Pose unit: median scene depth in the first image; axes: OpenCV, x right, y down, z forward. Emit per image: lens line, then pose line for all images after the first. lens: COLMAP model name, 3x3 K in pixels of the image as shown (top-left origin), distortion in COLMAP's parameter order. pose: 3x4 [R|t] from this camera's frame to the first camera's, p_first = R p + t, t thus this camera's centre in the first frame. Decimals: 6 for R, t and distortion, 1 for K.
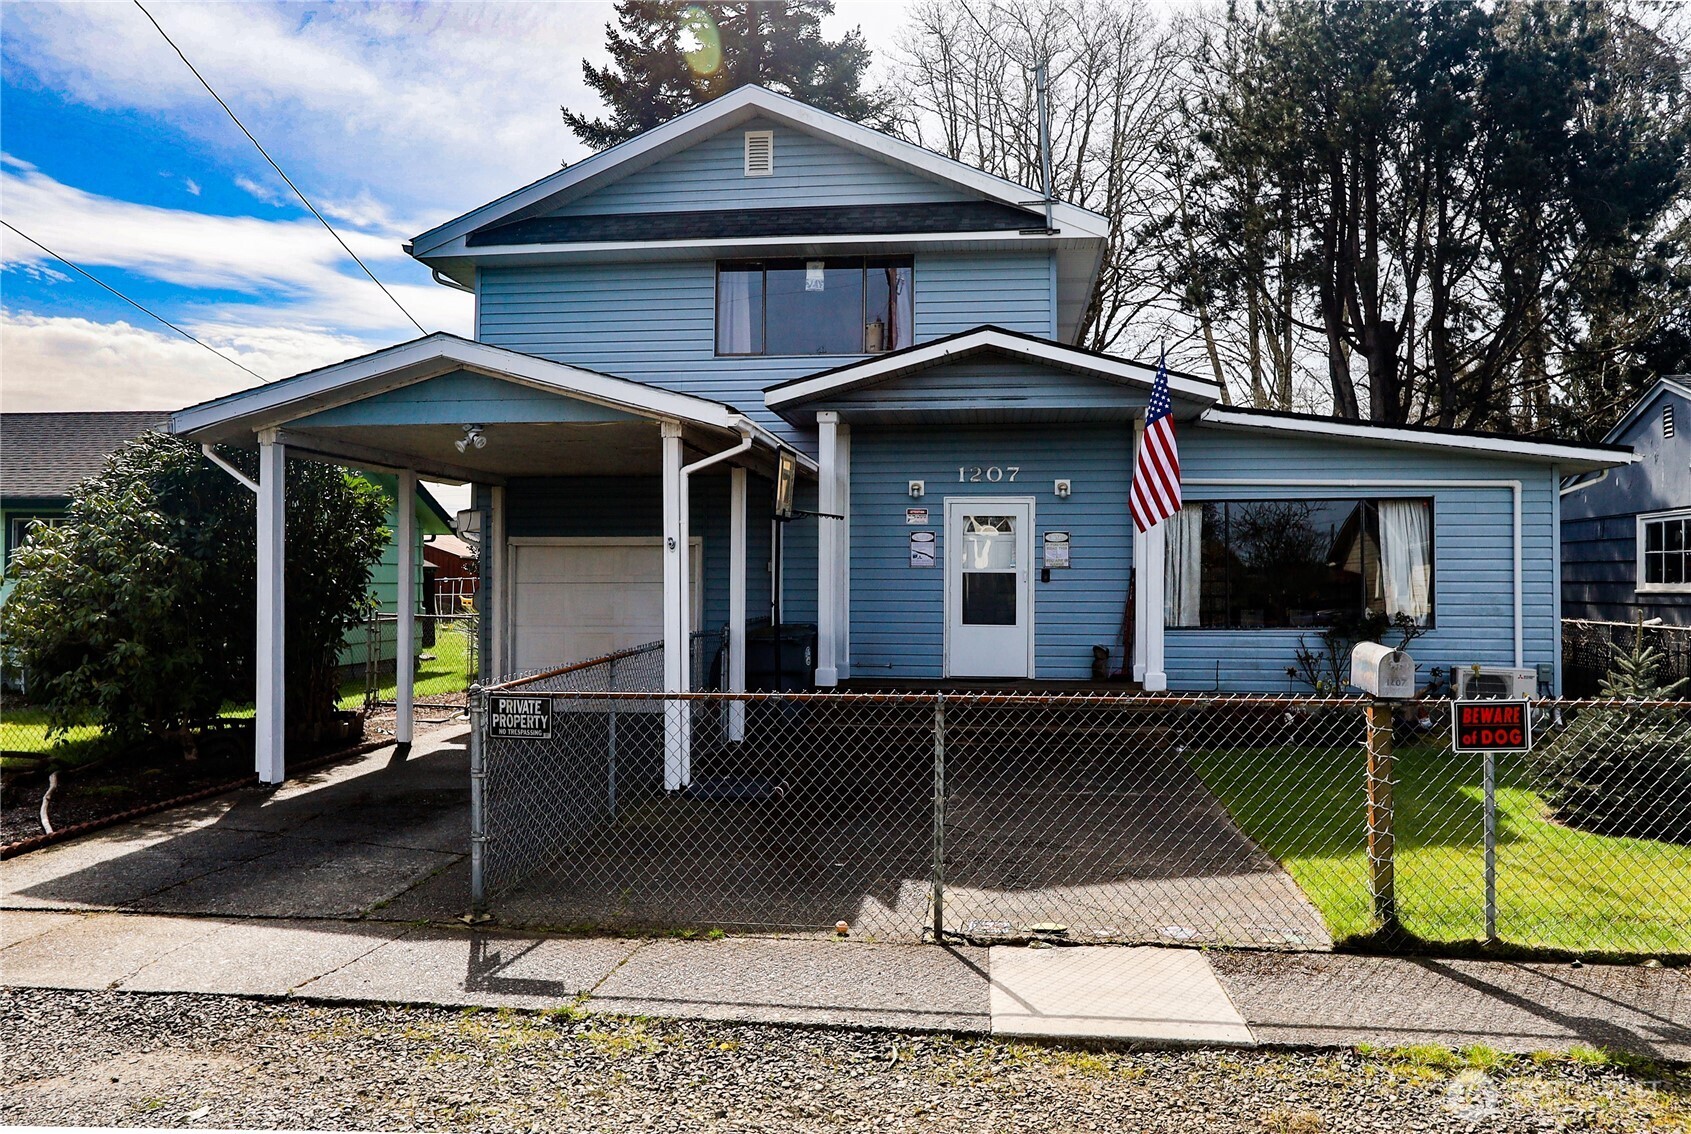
lens RADIAL K [[1082.7, 0, 844.5], [0, 1082.7, 569.3], [0, 0, 1]] dist [-0.007855, 0.009485]
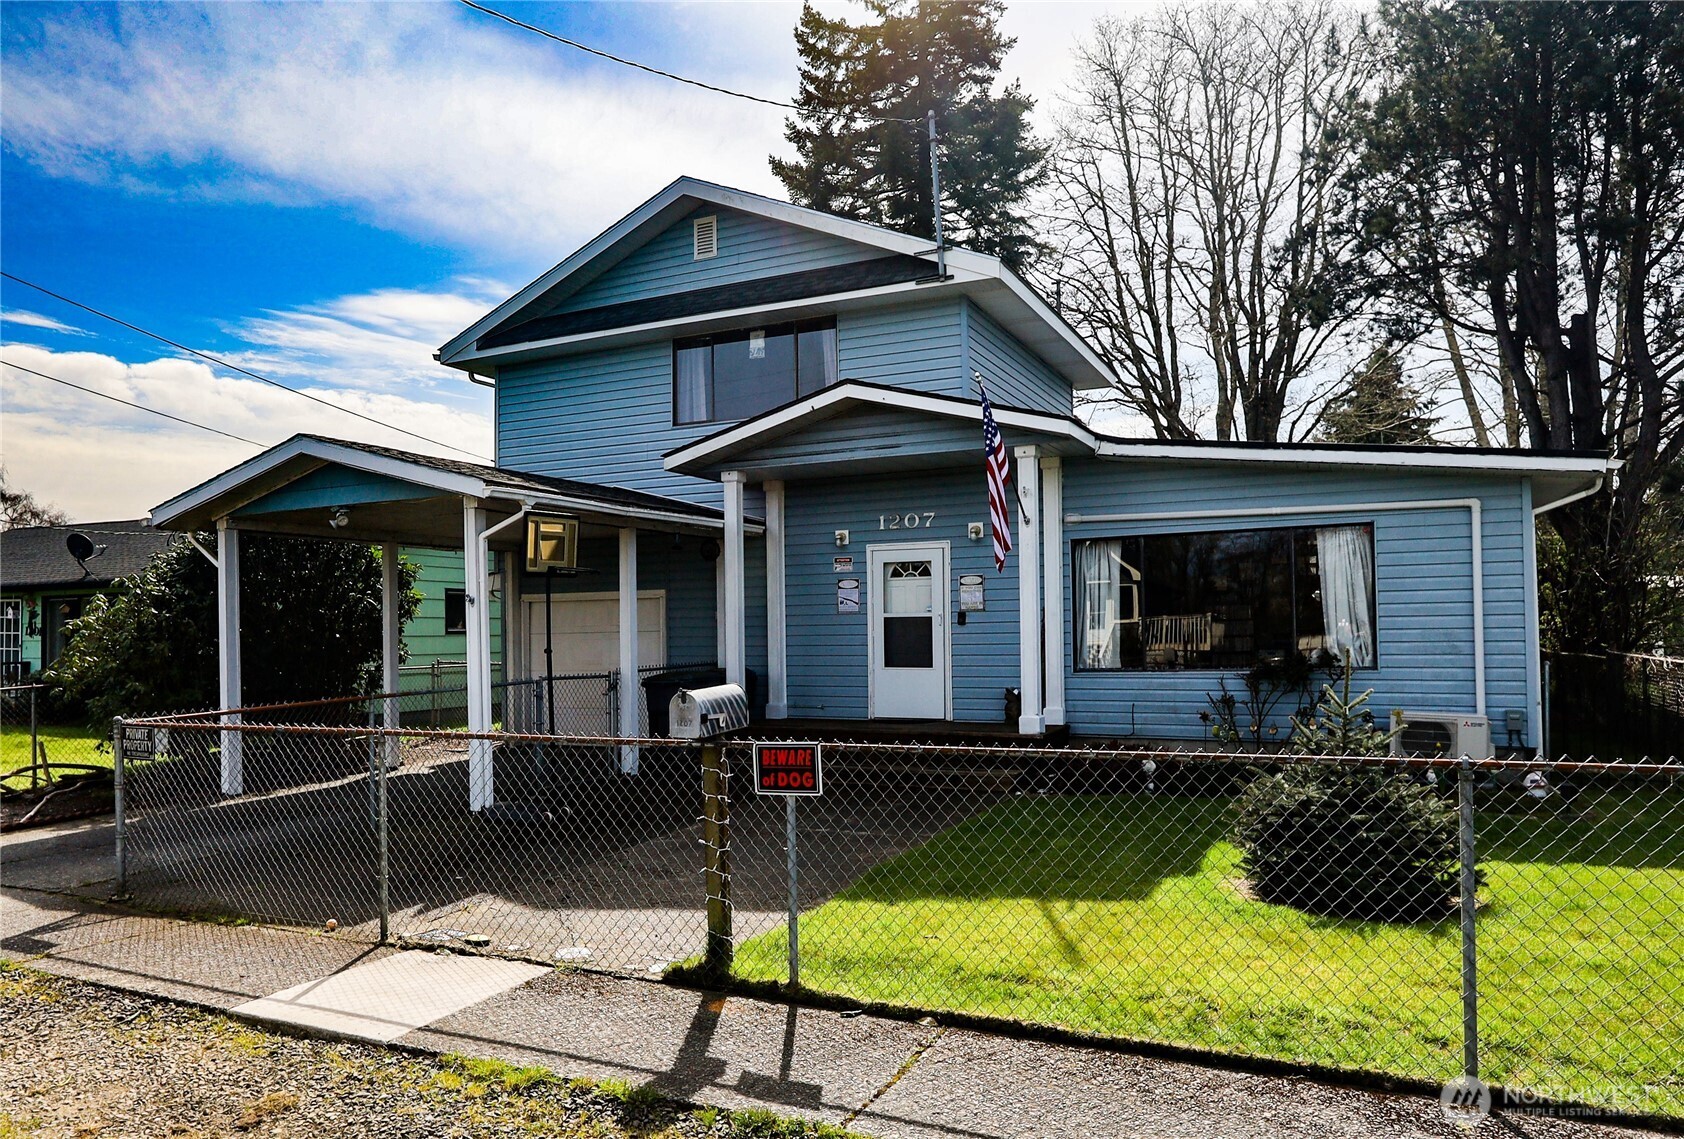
lens RADIAL K [[1048.7, 0, 871.6], [0, 1048.7, 616.2], [0, 0, 1]] dist [0.001135, -0.007844]
pose [[0.947918, -0.020532, -0.317853, 0.428155], [0.021234, 0.999774, -0.001258, 0.003304], [0.317807, -0.005557, 0.948139, 0.047298]]
